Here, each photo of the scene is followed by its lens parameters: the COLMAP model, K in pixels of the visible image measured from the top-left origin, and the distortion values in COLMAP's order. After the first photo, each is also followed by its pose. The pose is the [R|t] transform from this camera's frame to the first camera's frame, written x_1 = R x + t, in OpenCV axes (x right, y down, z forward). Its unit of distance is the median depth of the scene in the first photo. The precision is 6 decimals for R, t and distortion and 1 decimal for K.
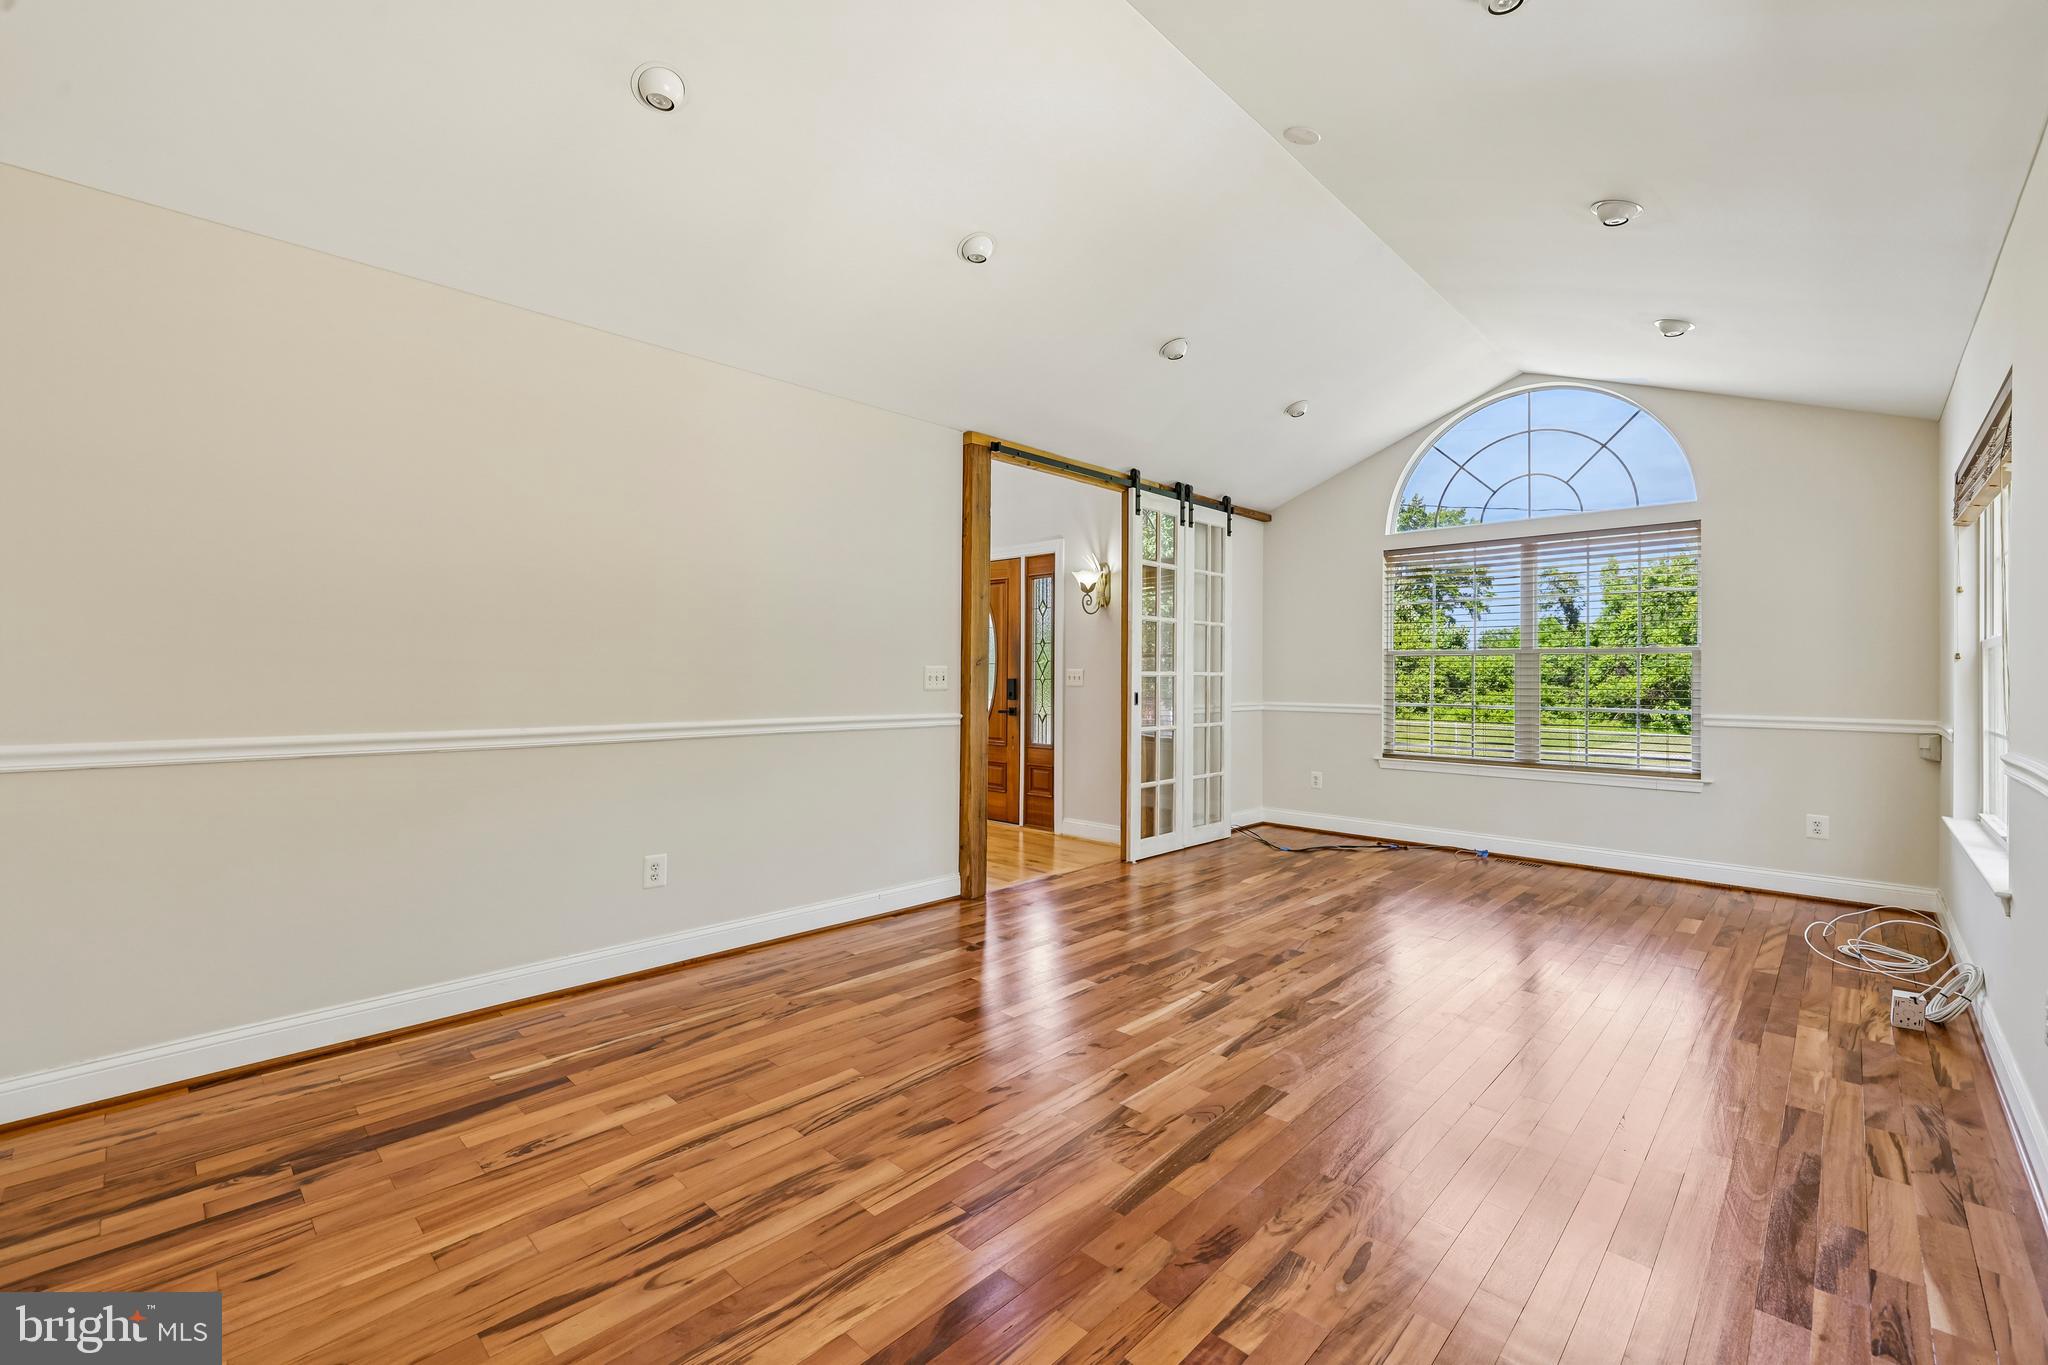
lens RADIAL K [[862.5, 0, 1011.6], [0, 862.5, 668.4], [0, 0, 1]] dist [-0.002540, 0.002117]
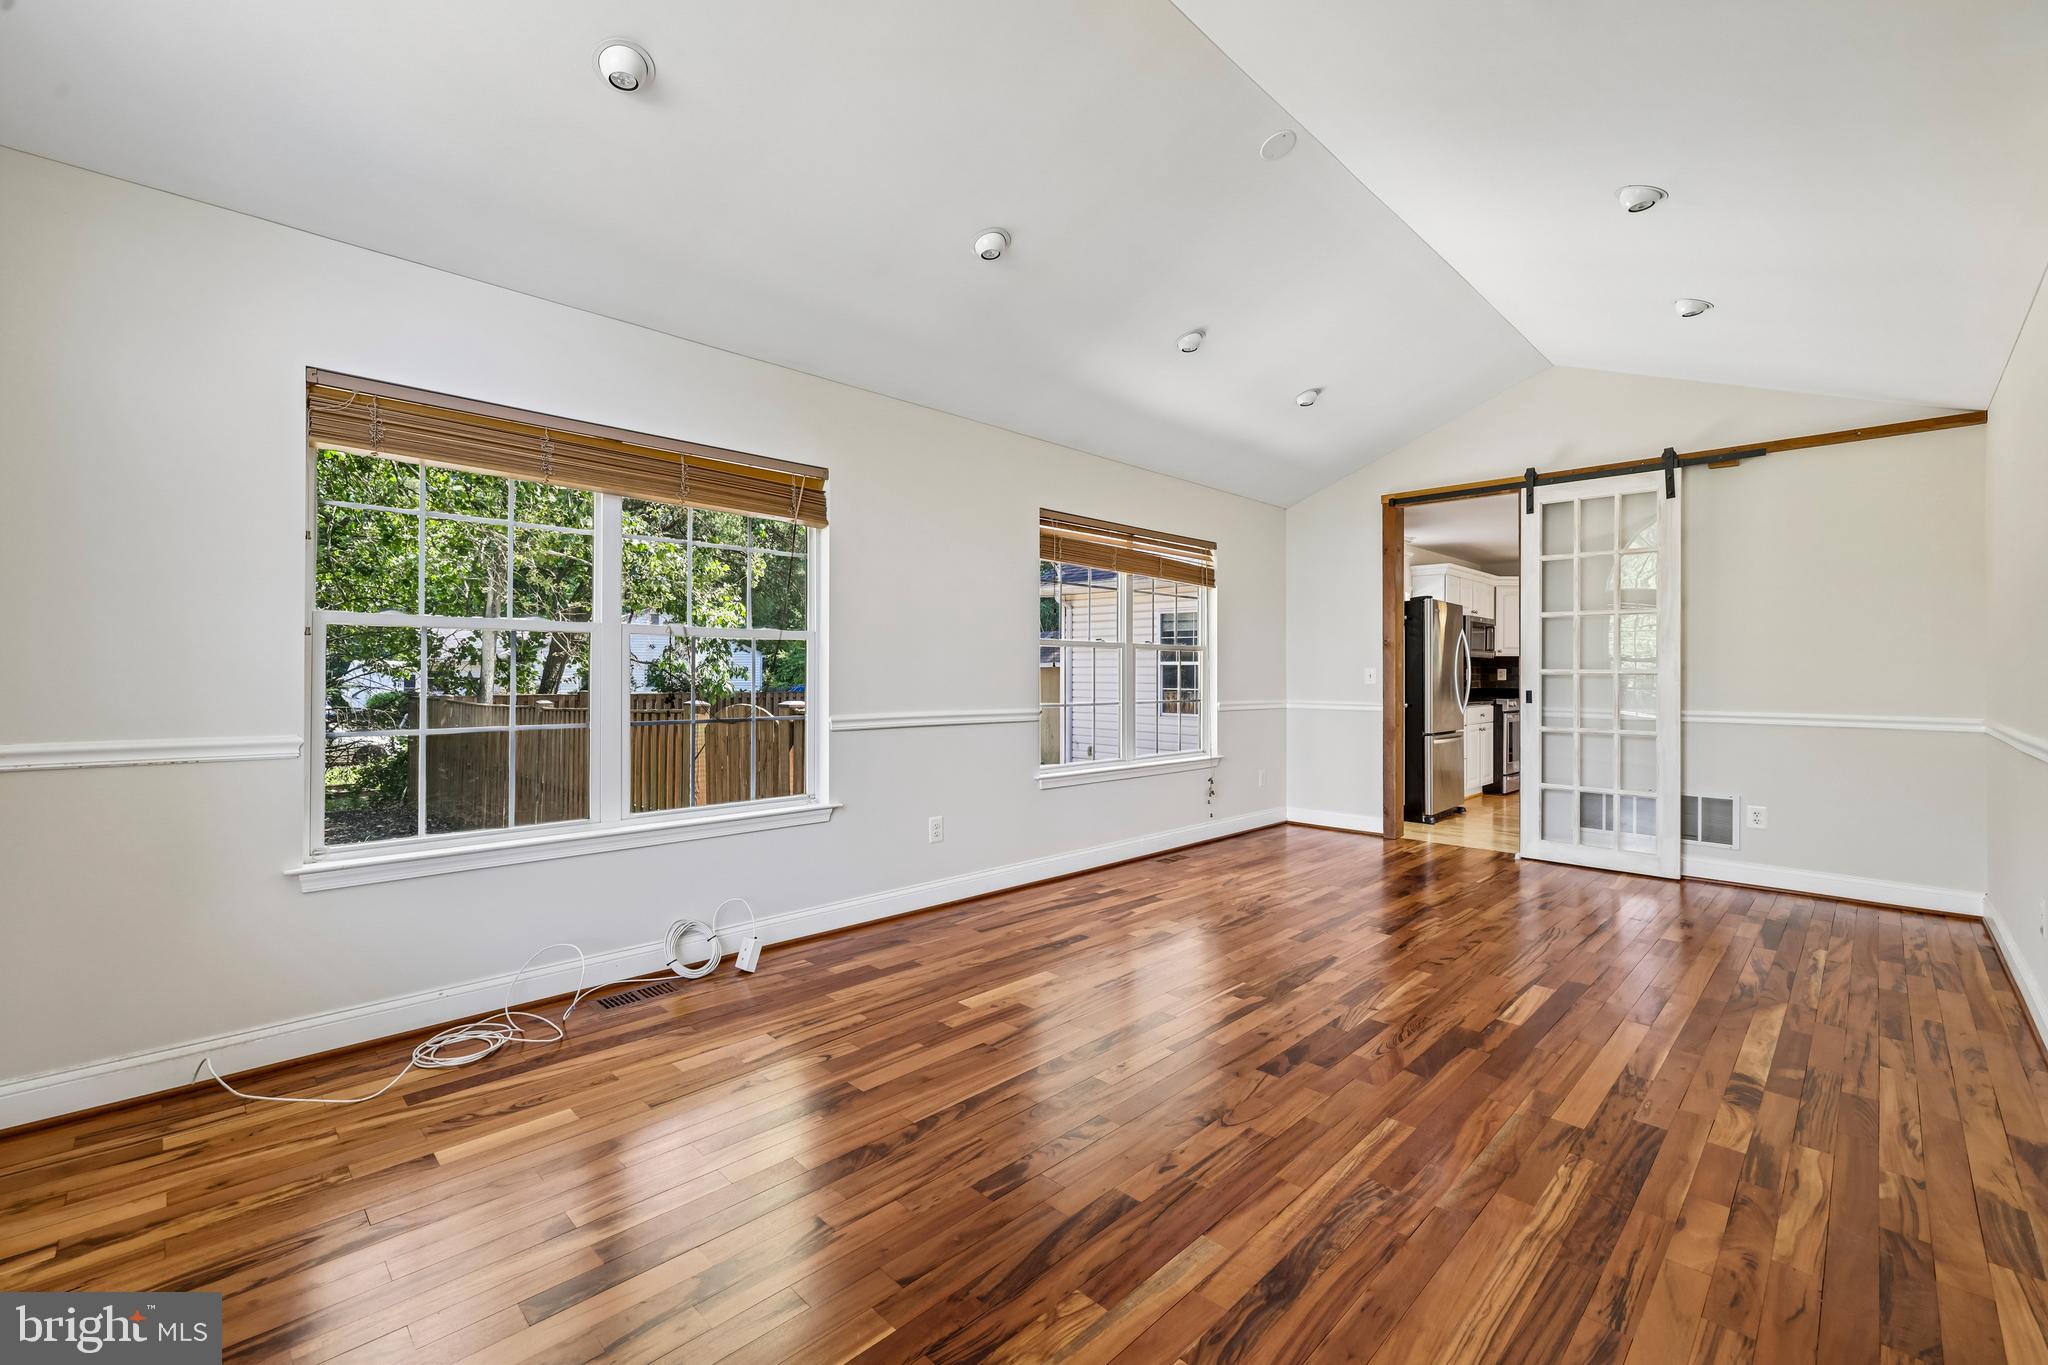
lens RADIAL K [[862.5, 0, 1023.8], [0, 862.5, 670.7], [0, 0, 1]] dist [-0.002540, 0.002117]
pose [[-0.999898, -0.013549, 0.004582, 0.370195], [-0.013598, 0.999850, -0.010771, 0.012818], [-0.004435, -0.010832, -0.999931, 1.189392]]
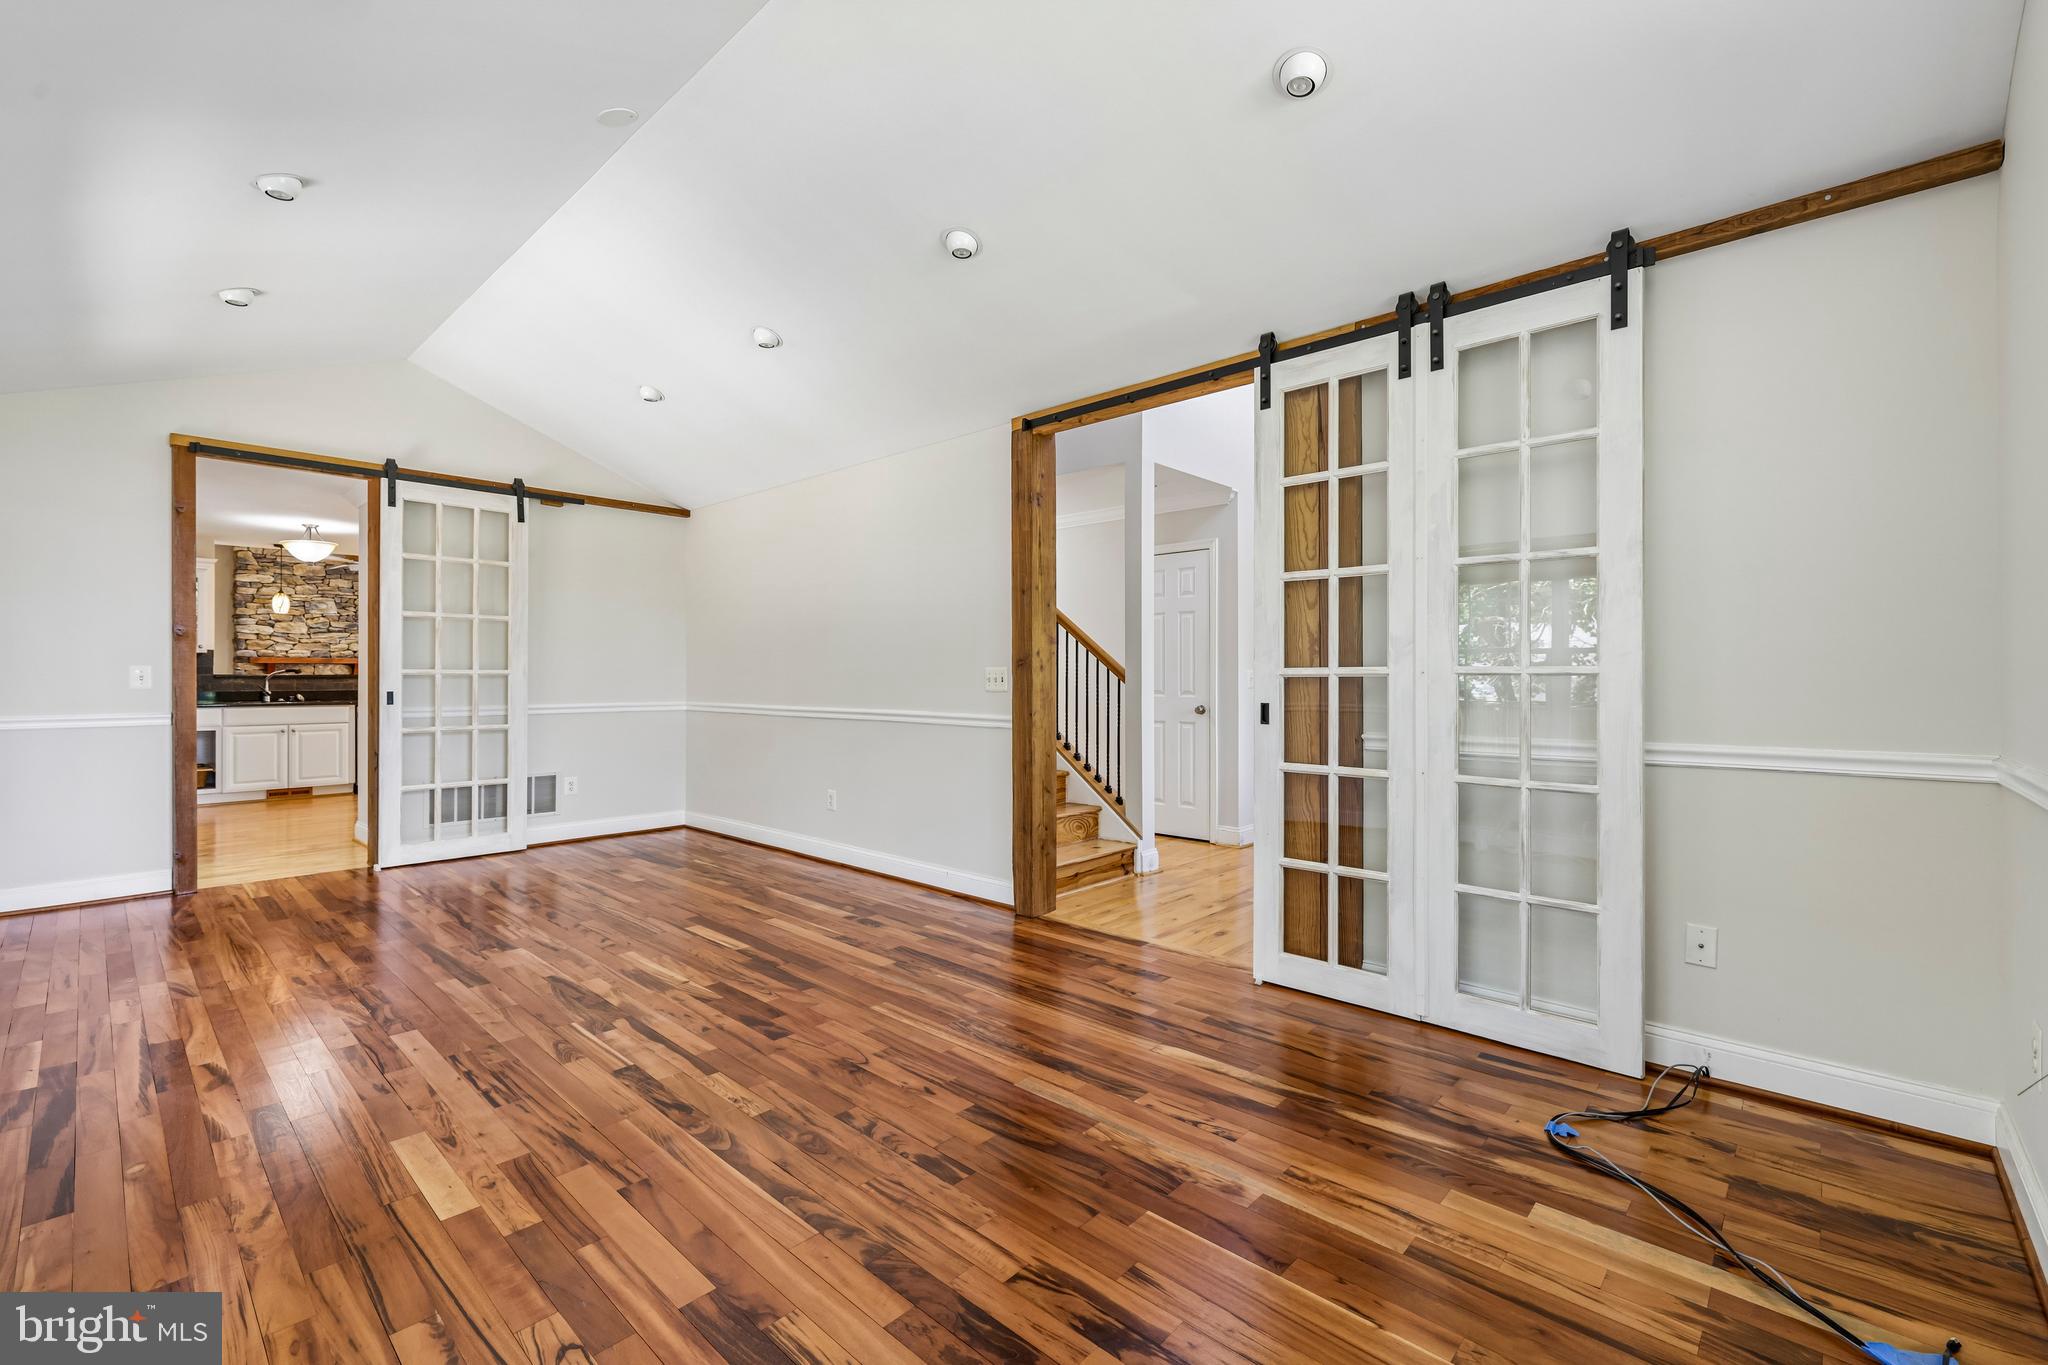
lens RADIAL K [[862.5, 0, 997.4], [0, 862.5, 670.5], [0, 0, 1]] dist [-0.002540, 0.002117]
pose [[0.016083, -0.014672, -0.999763, 0.771663], [0.007635, 0.999865, -0.014551, 0.013006], [0.999842, -0.007399, 0.016193, 0.829722]]
